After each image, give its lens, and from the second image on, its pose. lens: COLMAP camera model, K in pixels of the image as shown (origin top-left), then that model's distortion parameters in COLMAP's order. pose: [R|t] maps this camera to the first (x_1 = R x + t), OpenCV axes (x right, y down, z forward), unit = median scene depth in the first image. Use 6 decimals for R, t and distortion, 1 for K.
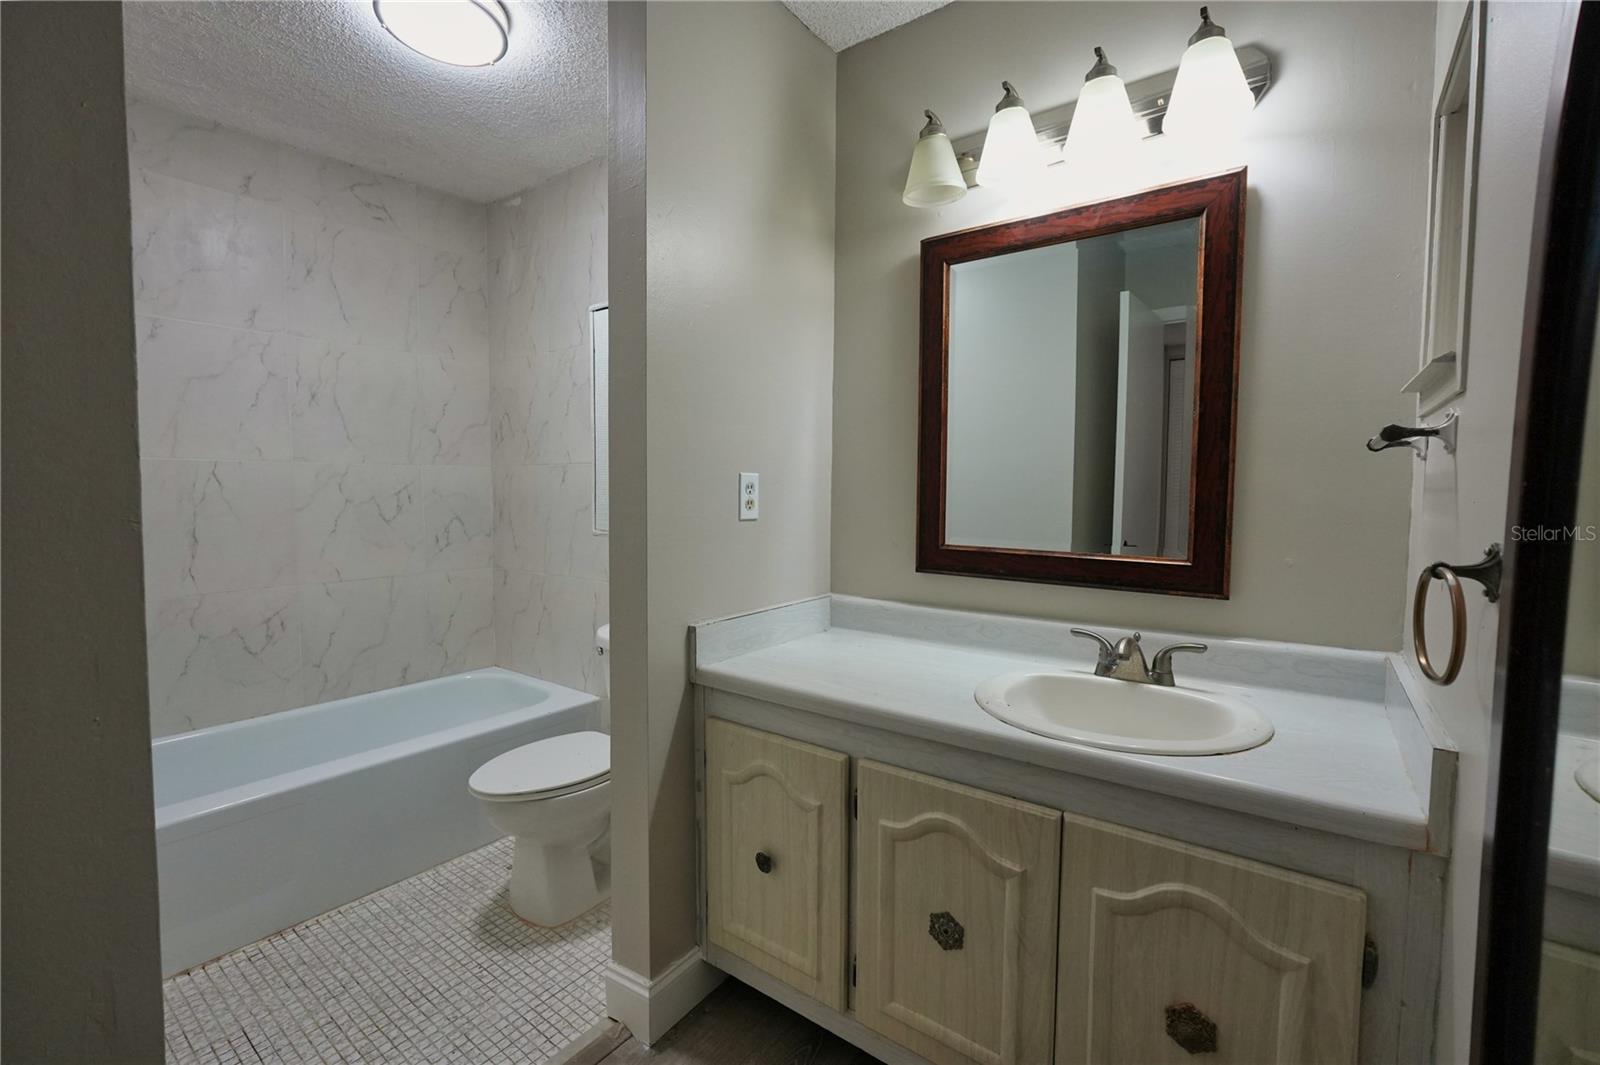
lens RADIAL K [[697.5, 0, 800.0], [0, 697.5, 532.5], [0, 0, 1]] dist [-0.014054, 0.007474]
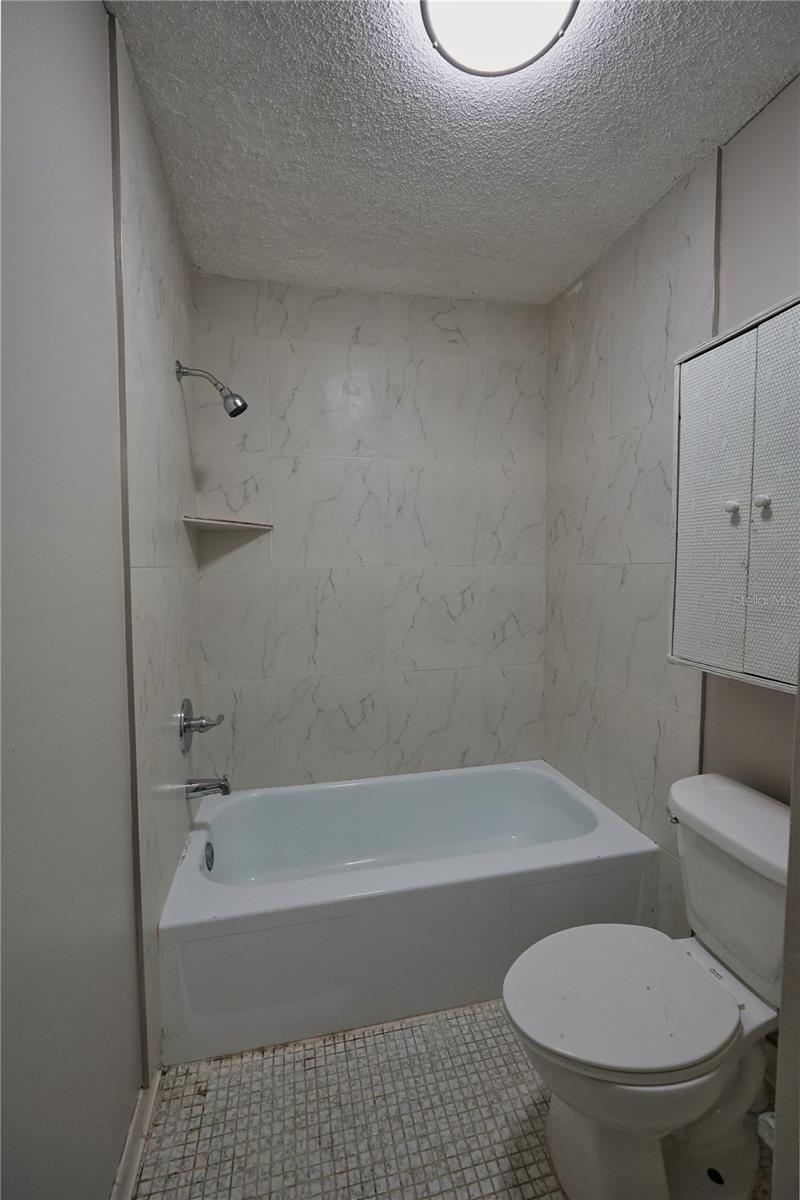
lens RADIAL K [[523.1, 0, 406.3], [0, 523.1, 605.2], [0, 0, 1]] dist [-0.014054, 0.007474]
pose [[0.780314, 0.032762, -0.624529, -0.138014], [-0.027196, 0.999460, 0.018450, -0.050206], [0.624796, 0.002588, 0.780783, 0.310665]]
